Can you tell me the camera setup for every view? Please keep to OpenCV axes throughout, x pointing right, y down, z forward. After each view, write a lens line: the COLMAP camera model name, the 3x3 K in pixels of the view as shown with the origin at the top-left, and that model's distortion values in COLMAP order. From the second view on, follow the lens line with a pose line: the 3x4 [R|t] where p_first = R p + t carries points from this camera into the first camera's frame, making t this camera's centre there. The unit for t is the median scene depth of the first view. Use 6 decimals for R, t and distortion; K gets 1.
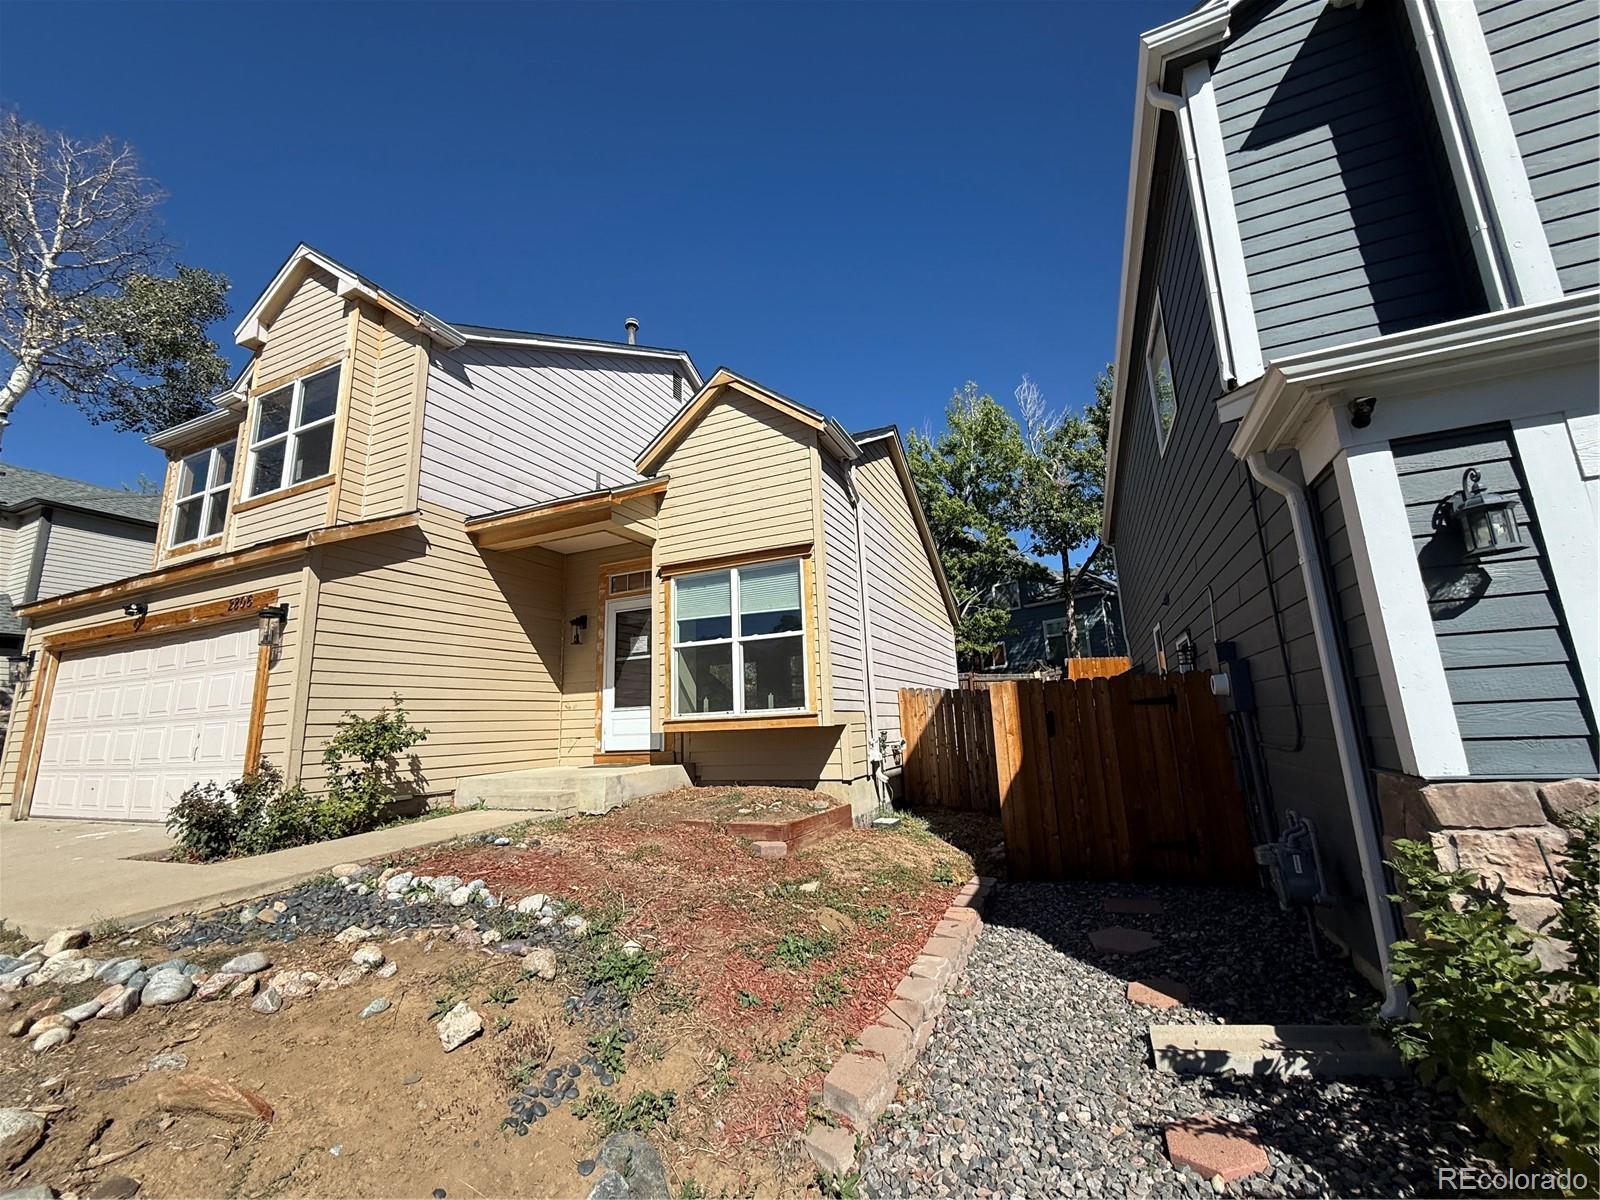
lens RADIAL K [[638.5, 0, 802.9], [0, 638.5, 599.5], [0, 0, 1]] dist [-0.000965, 0.000254]
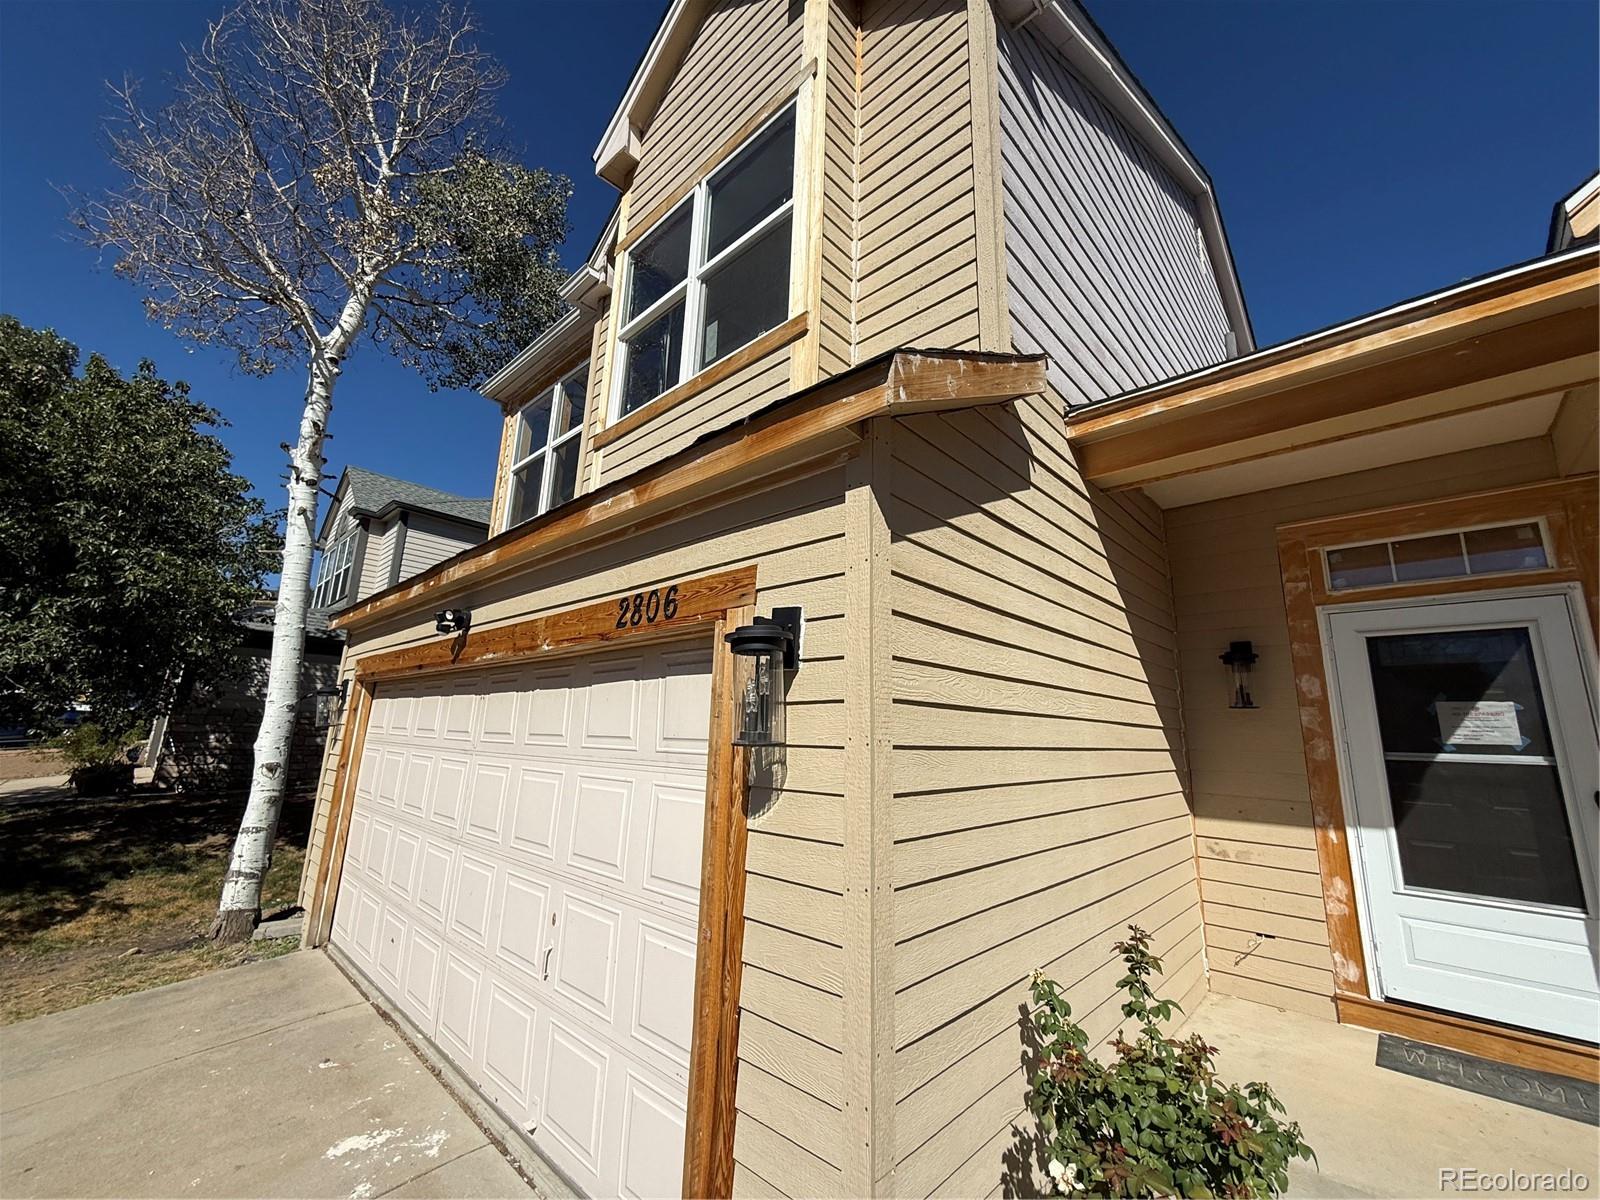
lens RADIAL K [[638.5, 0, 802.9], [0, 638.5, 599.5], [0, 0, 1]] dist [-0.000965, 0.000254]
pose [[0.941567, -0.003555, -0.336807, -0.443389], [-0.002620, 0.999837, -0.017880, 0.004743], [0.336815, 0.017717, 0.941404, 0.446822]]
